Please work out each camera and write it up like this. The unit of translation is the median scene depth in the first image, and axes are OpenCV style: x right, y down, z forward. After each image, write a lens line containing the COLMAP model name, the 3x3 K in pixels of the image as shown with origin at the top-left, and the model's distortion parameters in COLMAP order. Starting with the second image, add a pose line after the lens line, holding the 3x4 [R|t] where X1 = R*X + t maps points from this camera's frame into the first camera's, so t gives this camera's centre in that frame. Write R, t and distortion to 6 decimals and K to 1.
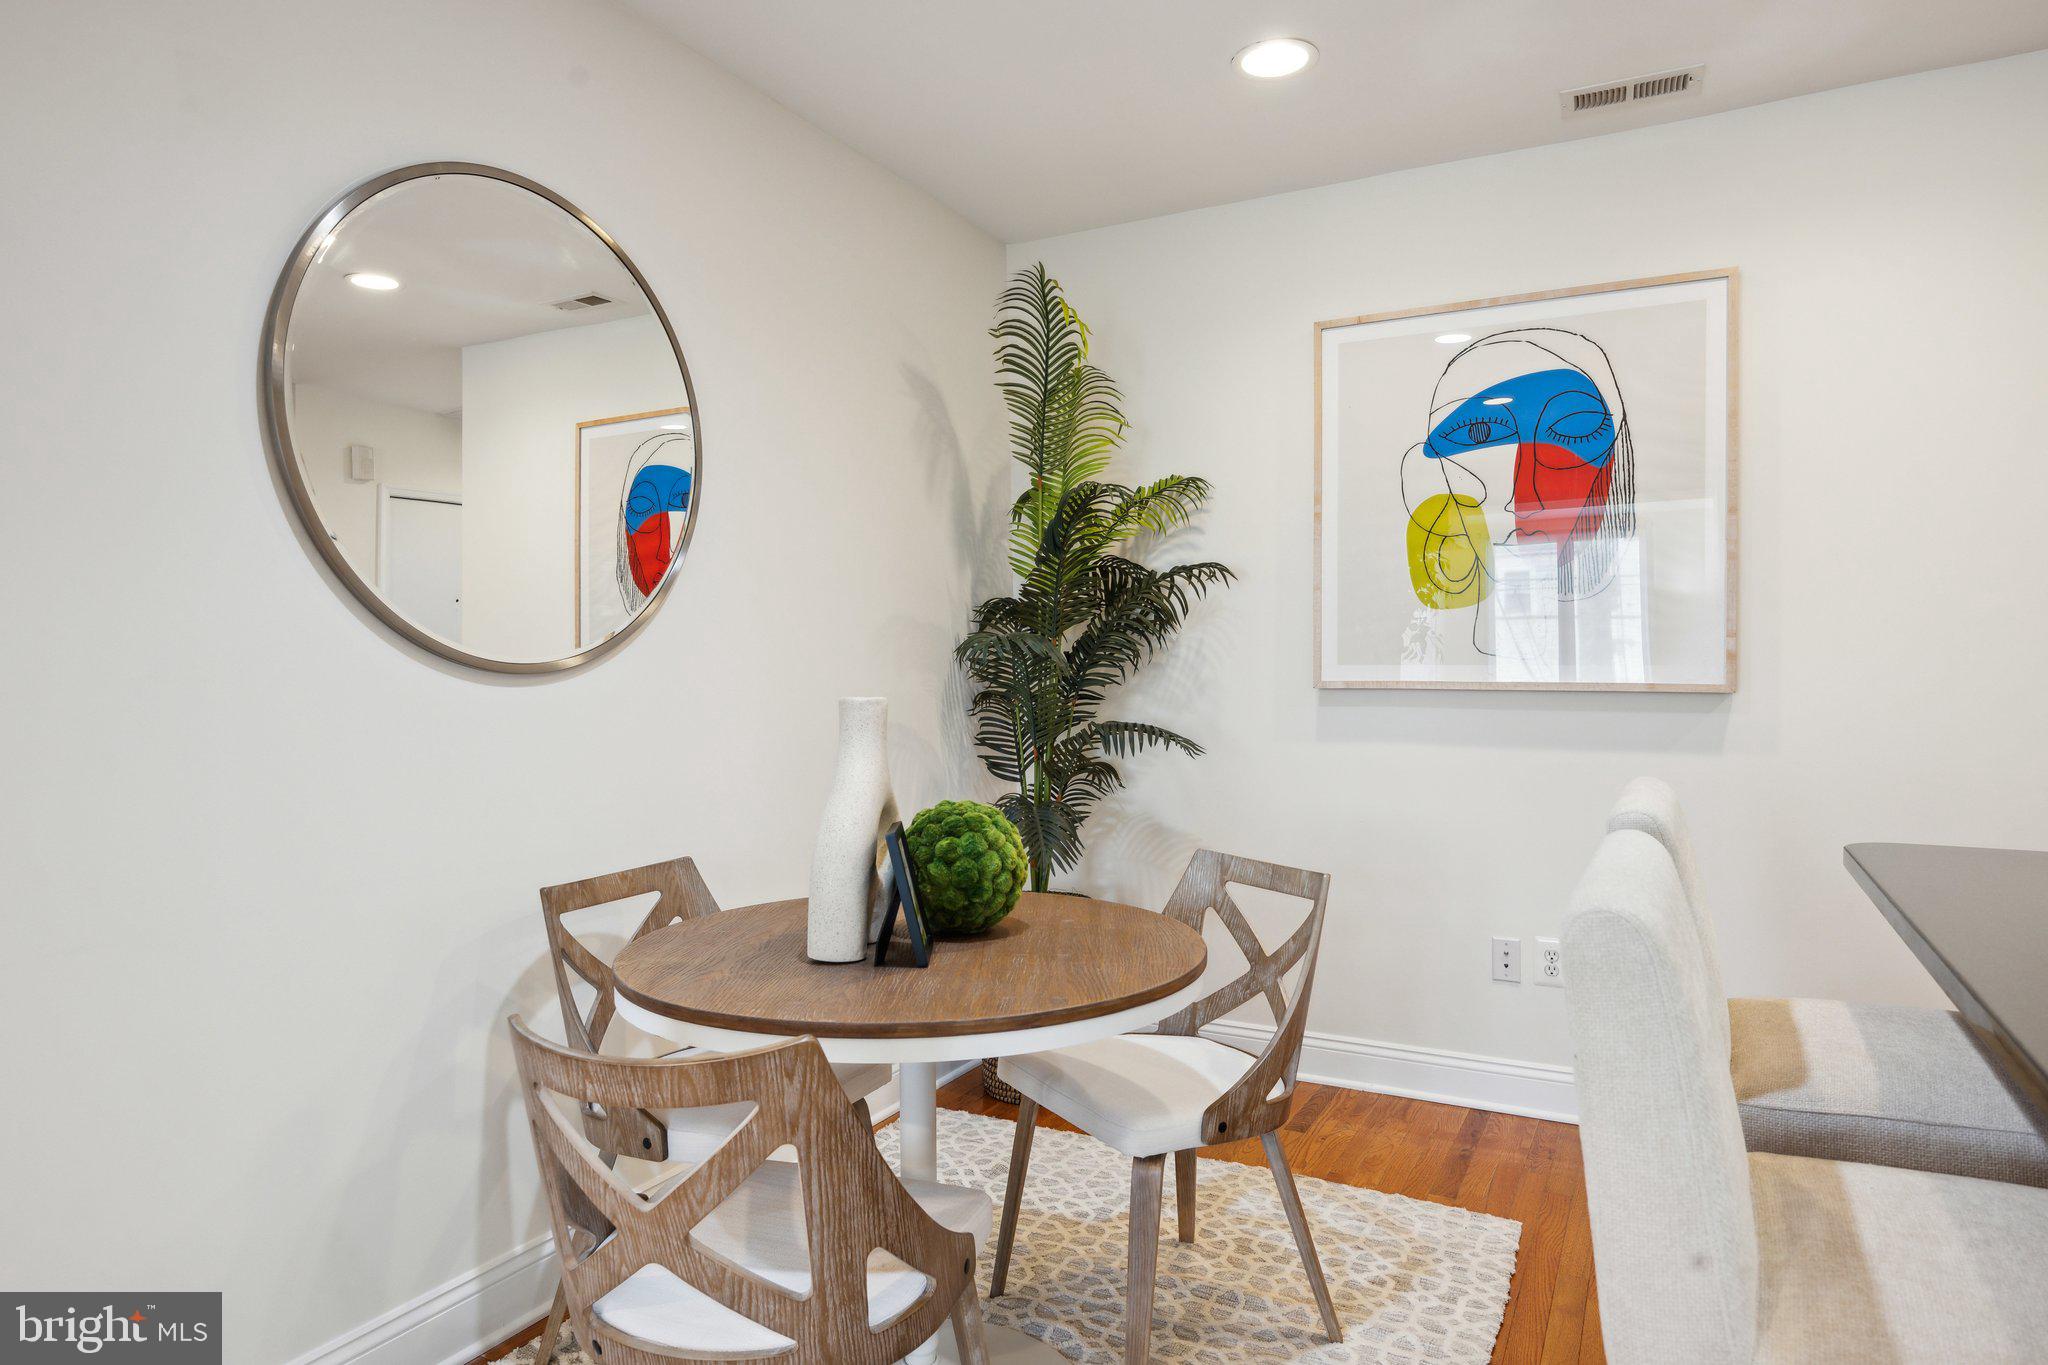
lens RADIAL K [[1215.5, 0, 1025.1], [0, 1215.5, 649.5], [0, 0, 1]] dist [-0.007122, -0.000948]
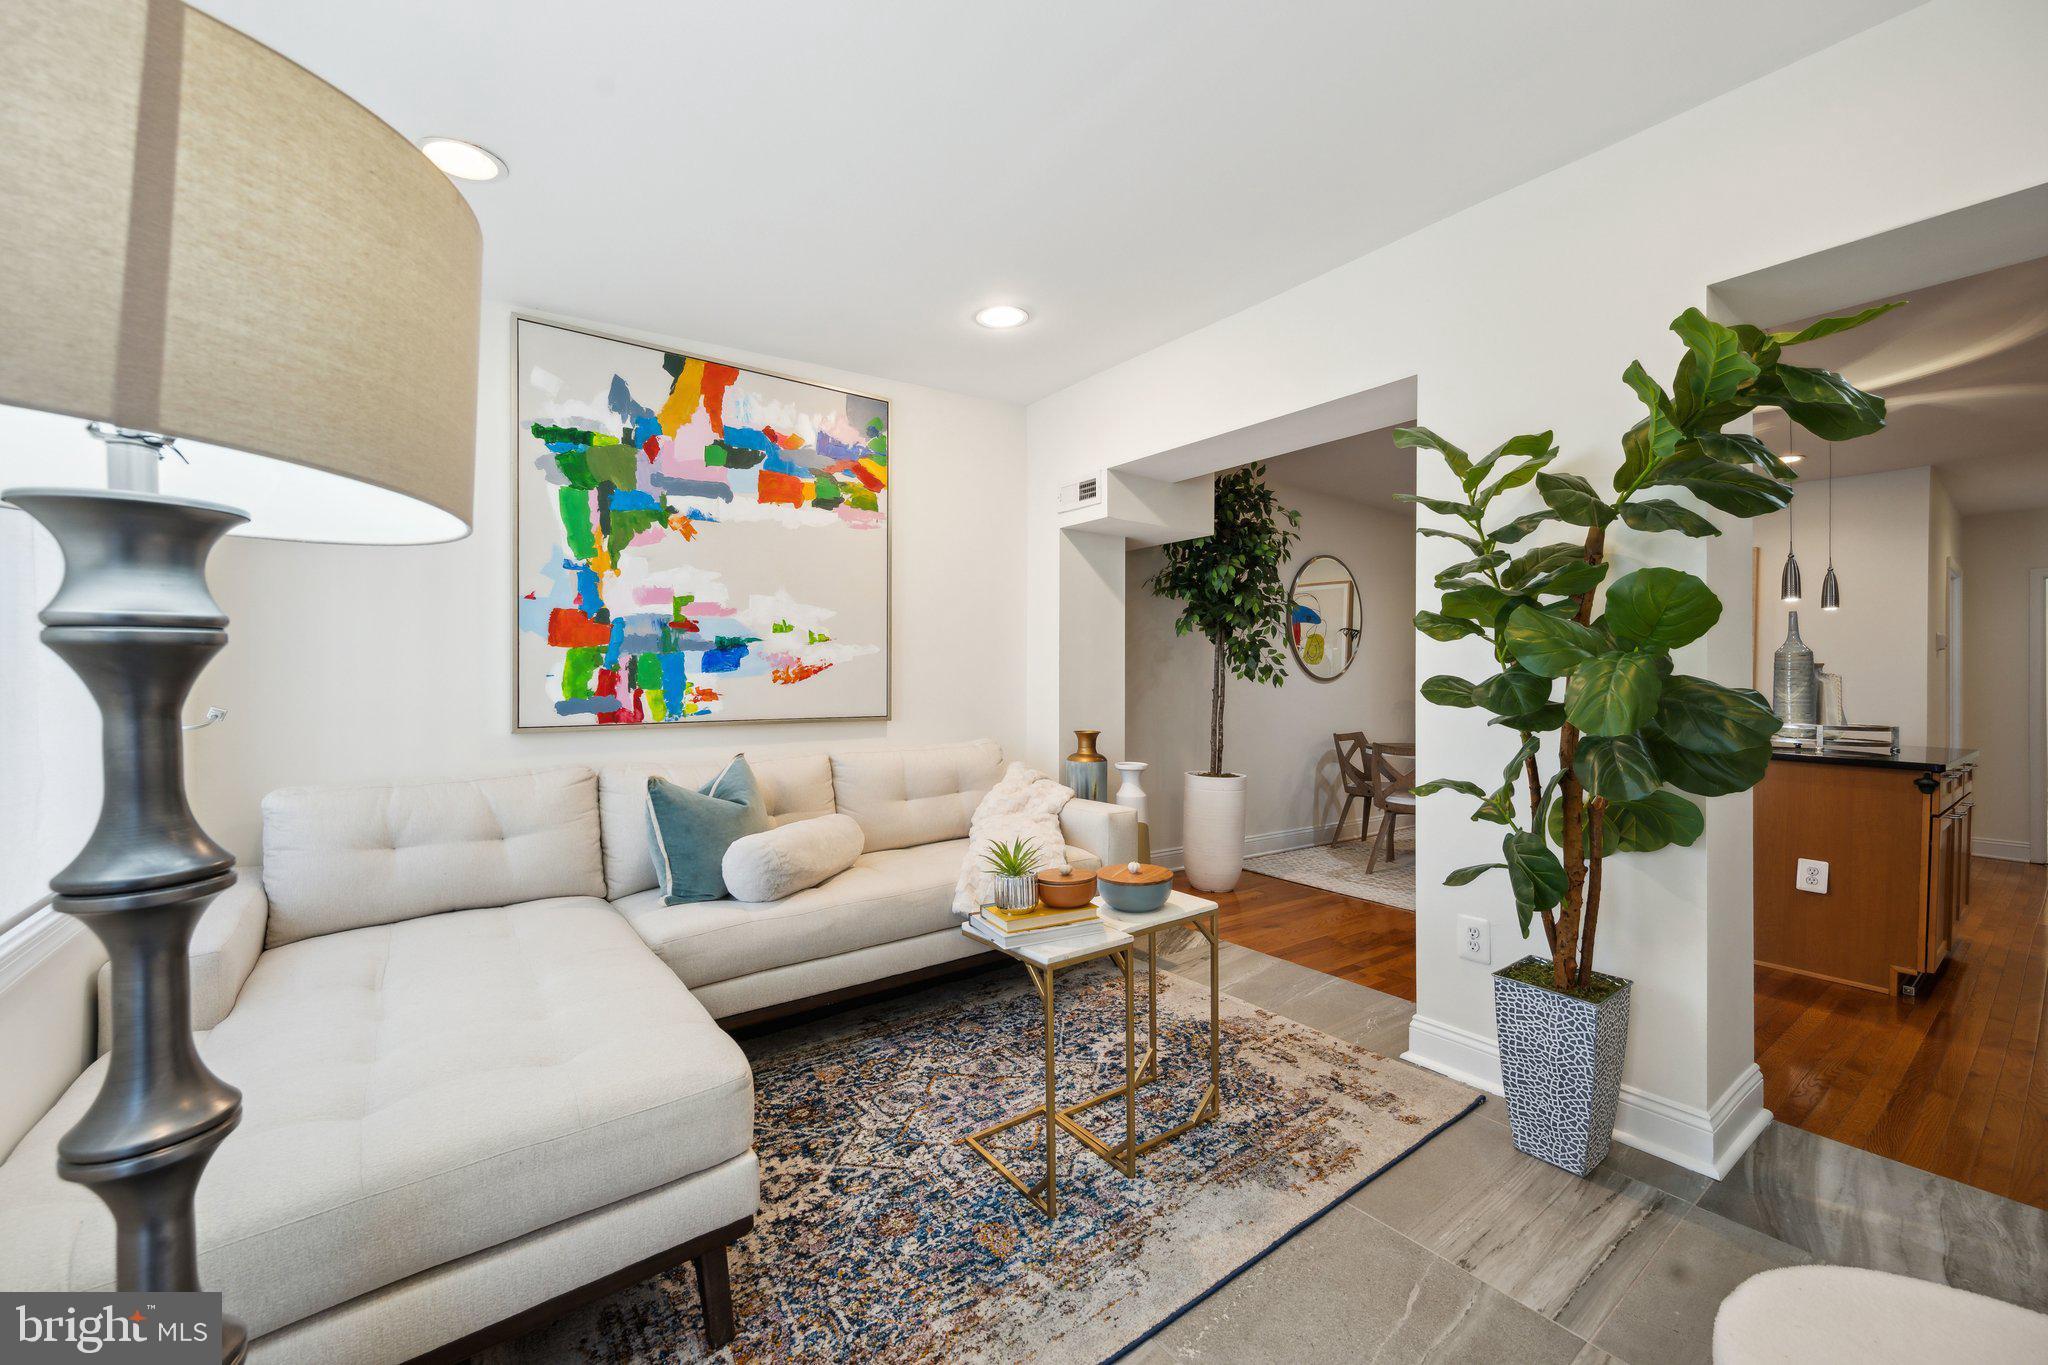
lens RADIAL K [[821.7, 0, 1026.9], [0, 821.7, 660.8], [0, 0, 1]] dist [-0.000823, -0.000028]
pose [[0.910971, 0.020281, -0.411972, -0.140602], [-0.024211, 0.999698, -0.004323, -0.003823], [0.411760, 0.013912, 0.911186, -1.250278]]
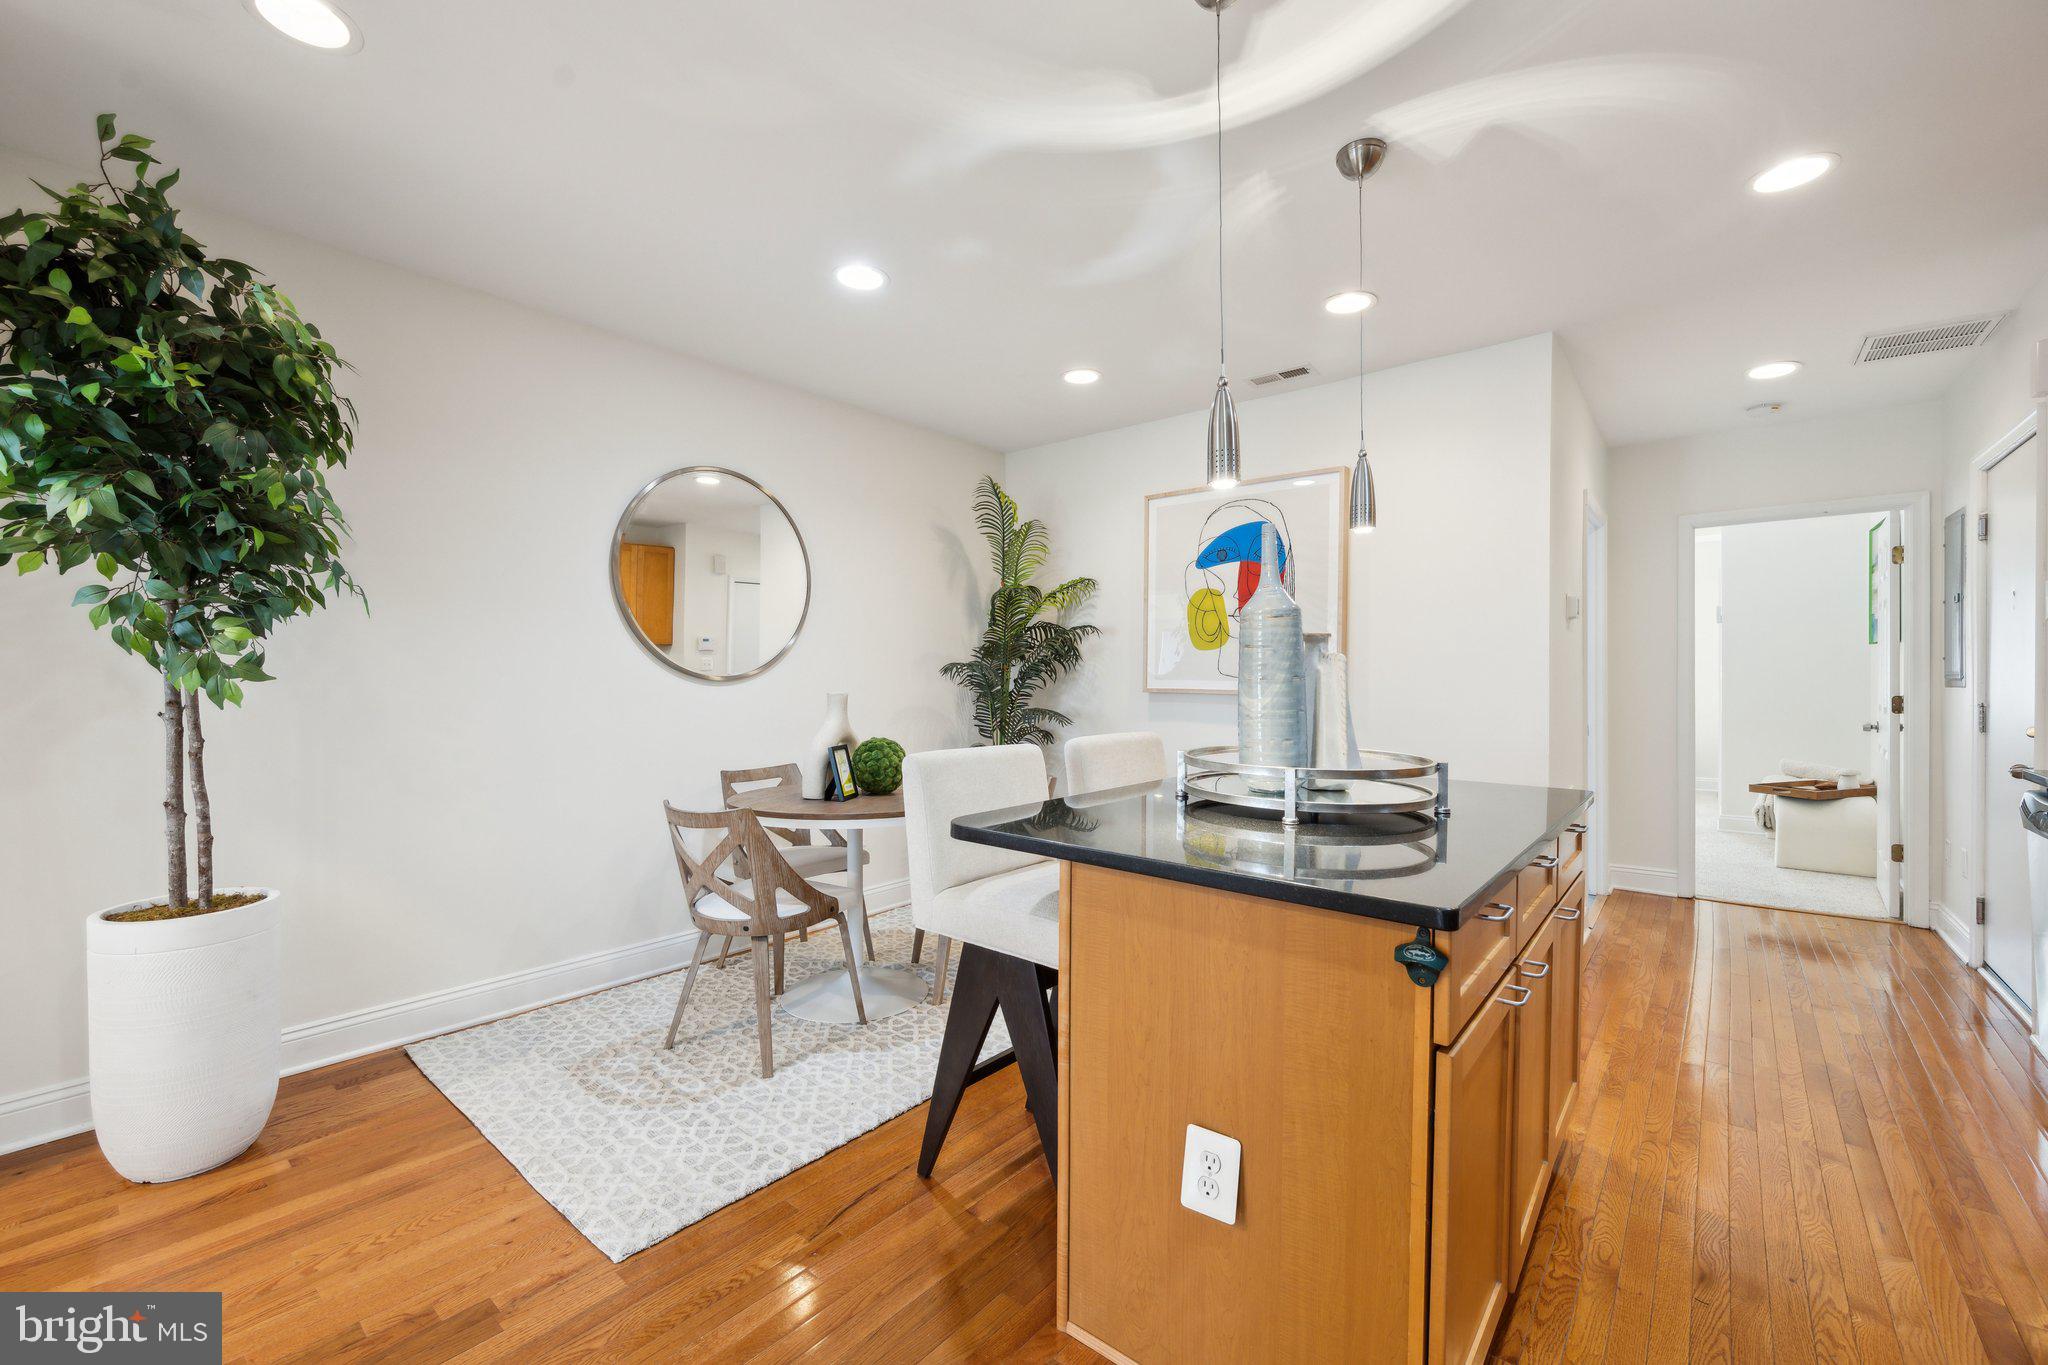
lens RADIAL K [[841.4, 0, 1019.6], [0, 841.4, 673.5], [0, 0, 1]] dist [0.000852, 0.000091]
pose [[0.978147, 0.008576, -0.207736, 0.332393], [-0.006534, 0.999923, 0.010516, -0.009605], [0.207810, -0.008929, 0.978128, -0.316065]]
